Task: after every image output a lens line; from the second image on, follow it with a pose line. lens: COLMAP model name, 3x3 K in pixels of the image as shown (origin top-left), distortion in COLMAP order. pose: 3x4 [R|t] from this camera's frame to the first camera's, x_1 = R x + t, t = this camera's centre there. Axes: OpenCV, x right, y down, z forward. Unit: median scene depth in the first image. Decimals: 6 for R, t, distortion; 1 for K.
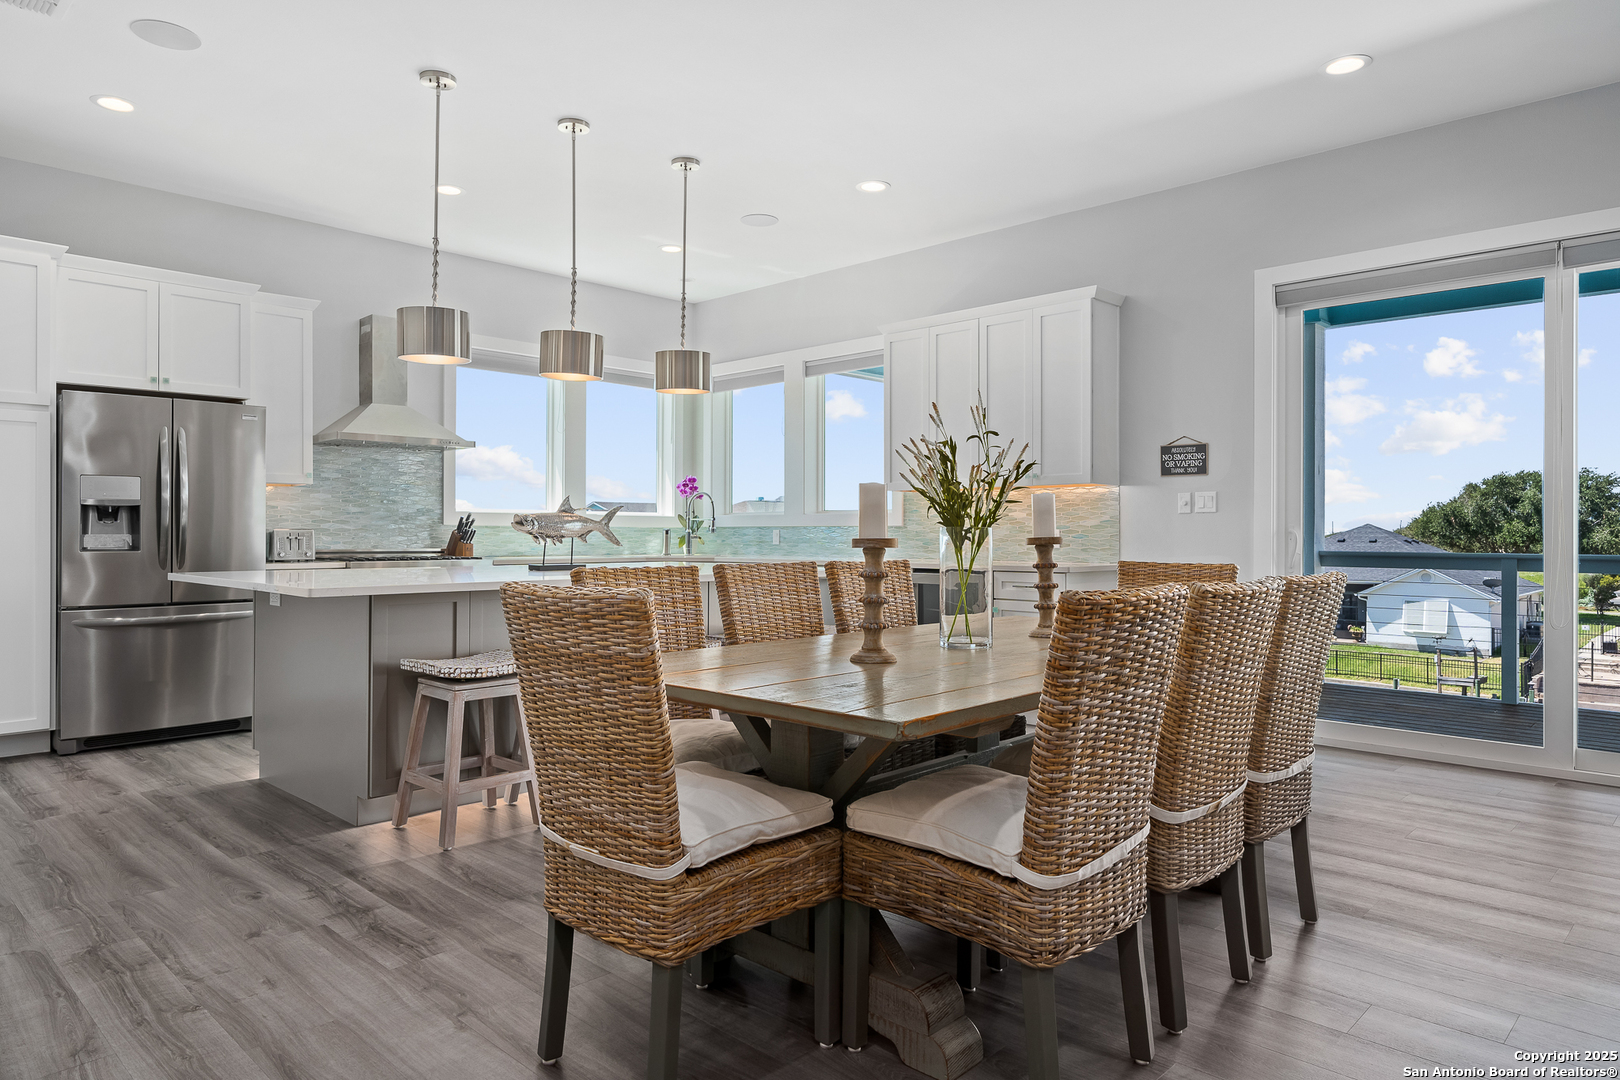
lens RADIAL K [[1016.0, 0, 809.7], [0, 1016.0, 536.9], [0, 0, 1]] dist [0.000888, -0.000824]
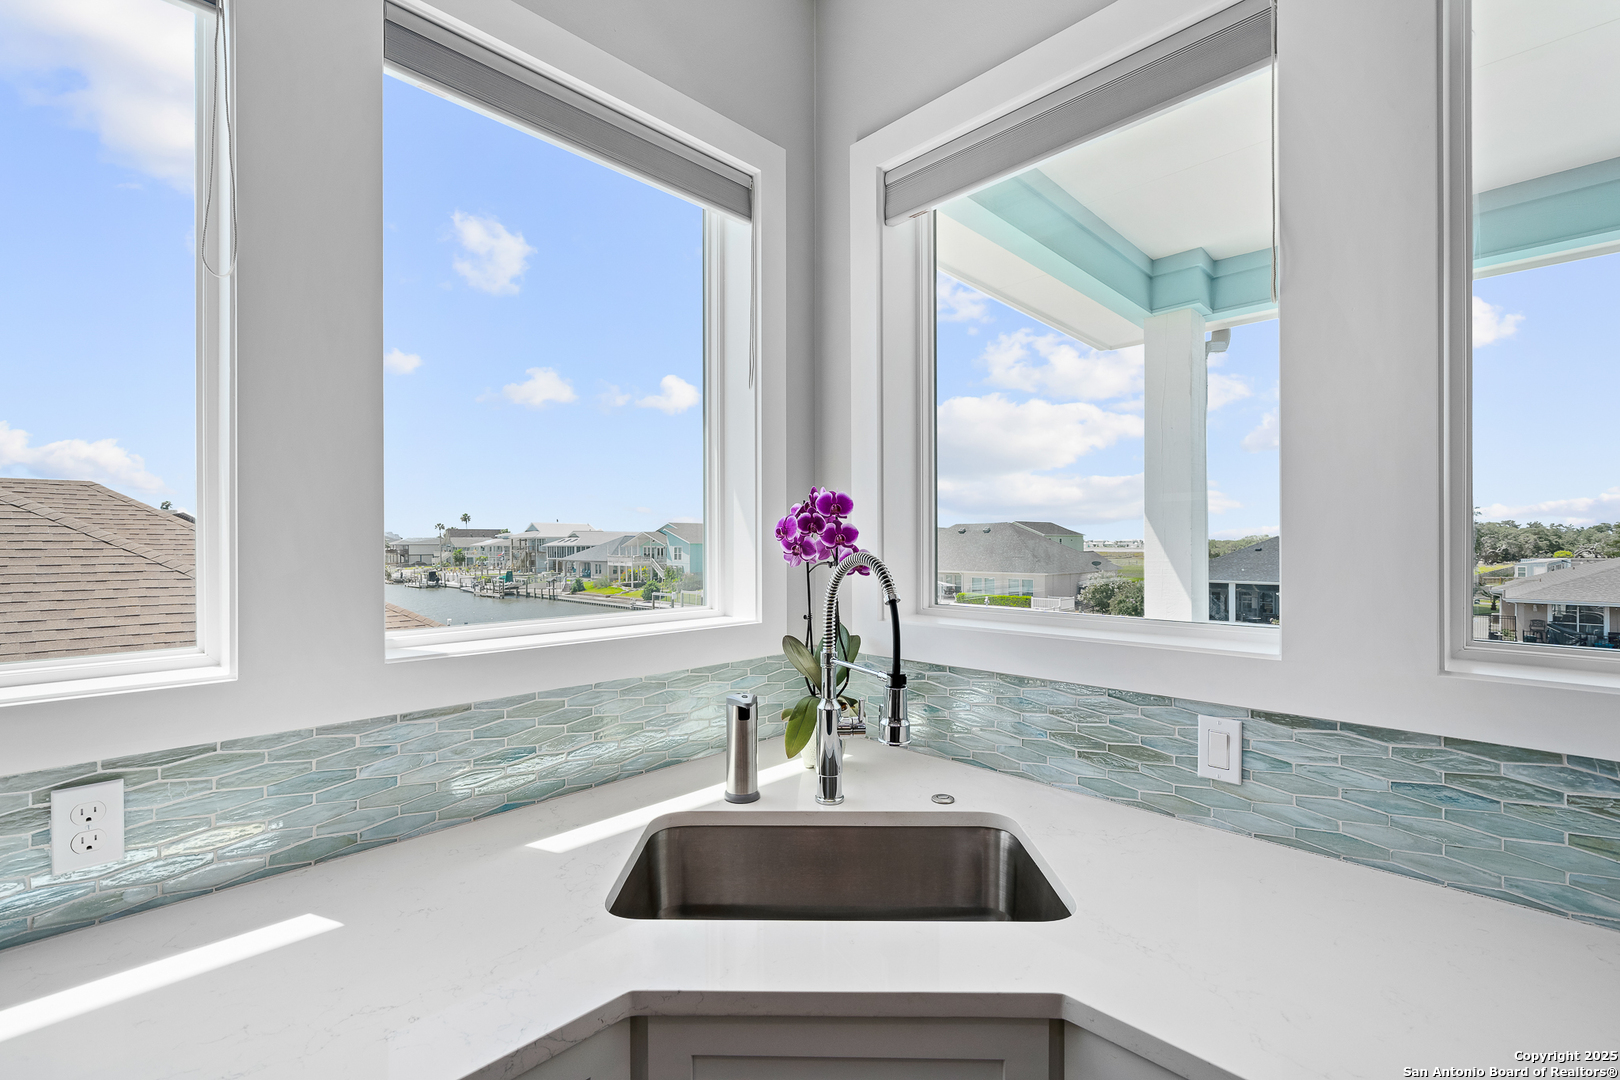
lens RADIAL K [[699.5, 0, 803.4], [0, 699.5, 544.6], [0, 0, 1]] dist [0.000563, 0.000123]
pose [[0.999626, -0.006435, -0.026582, -0.184079], [0.006440, 0.999979, 0.000132, -0.070350], [0.026580, -0.000303, 0.999647, 1.261779]]
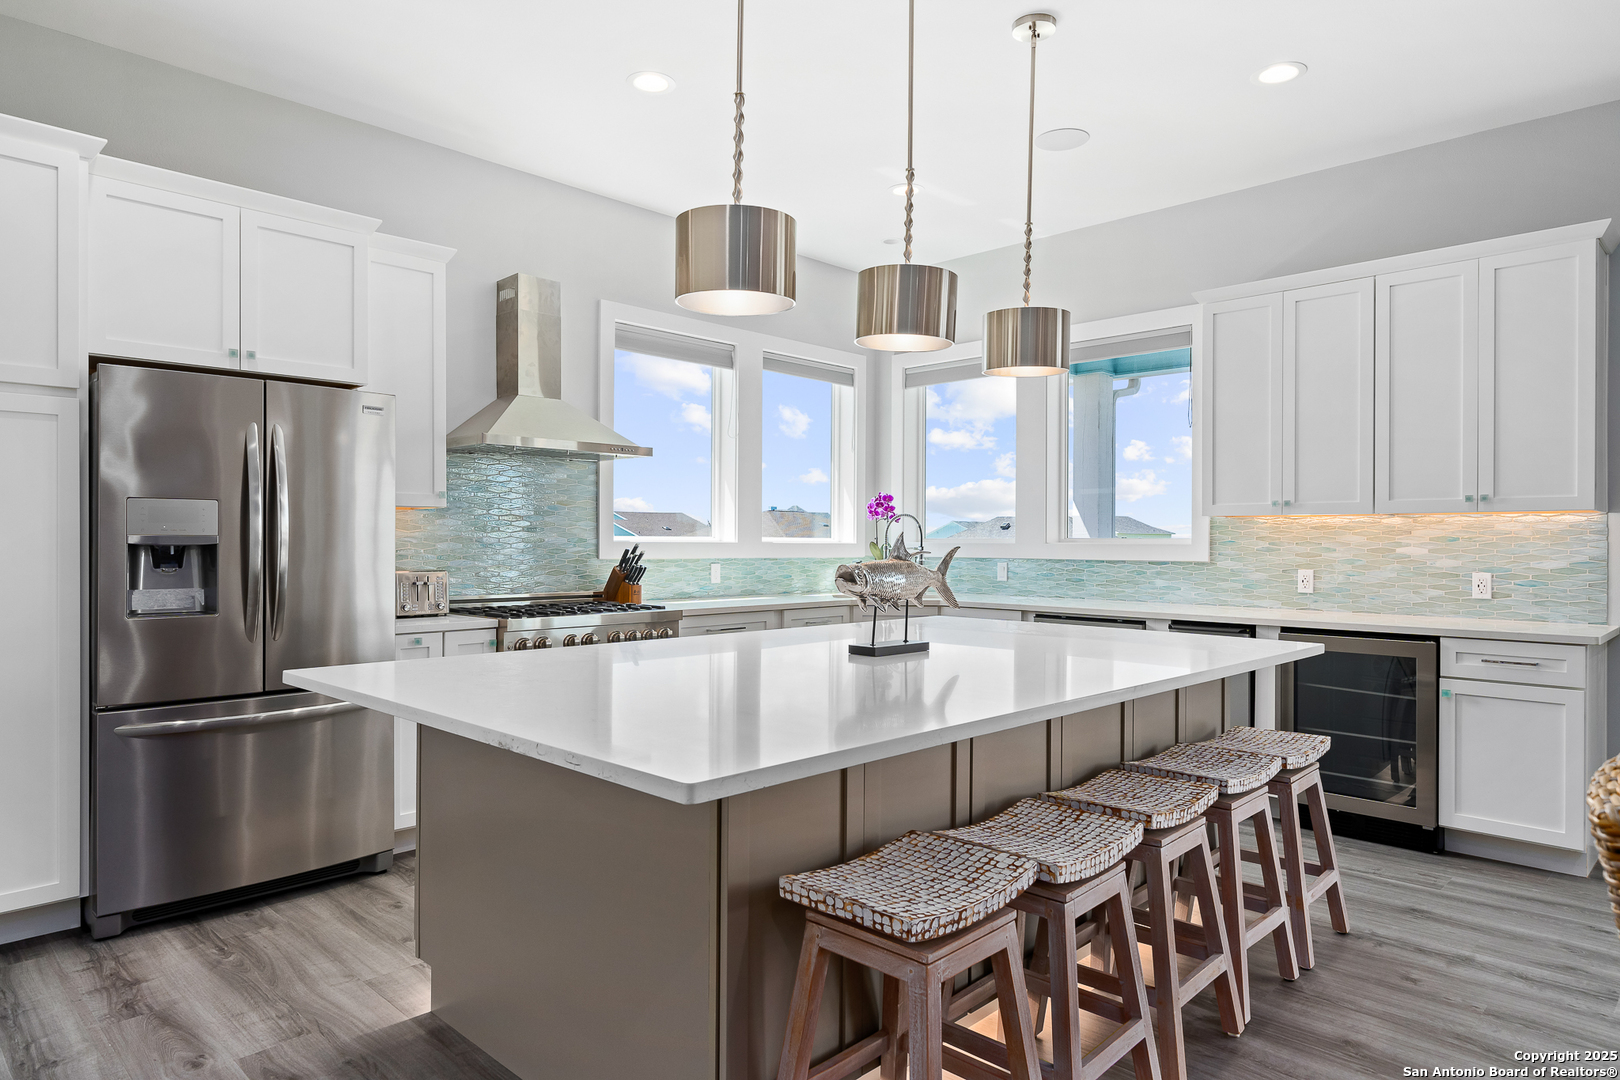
lens RADIAL K [[986.2, 0, 809.4], [0, 986.2, 551.3], [0, 0, 1]] dist [-0.002279, -0.000839]
pose [[0.999982, 0.002017, -0.005608, -0.266034], [-0.001986, 0.999982, 0.005648, -0.029005], [0.005619, -0.005637, 0.999968, 0.358009]]
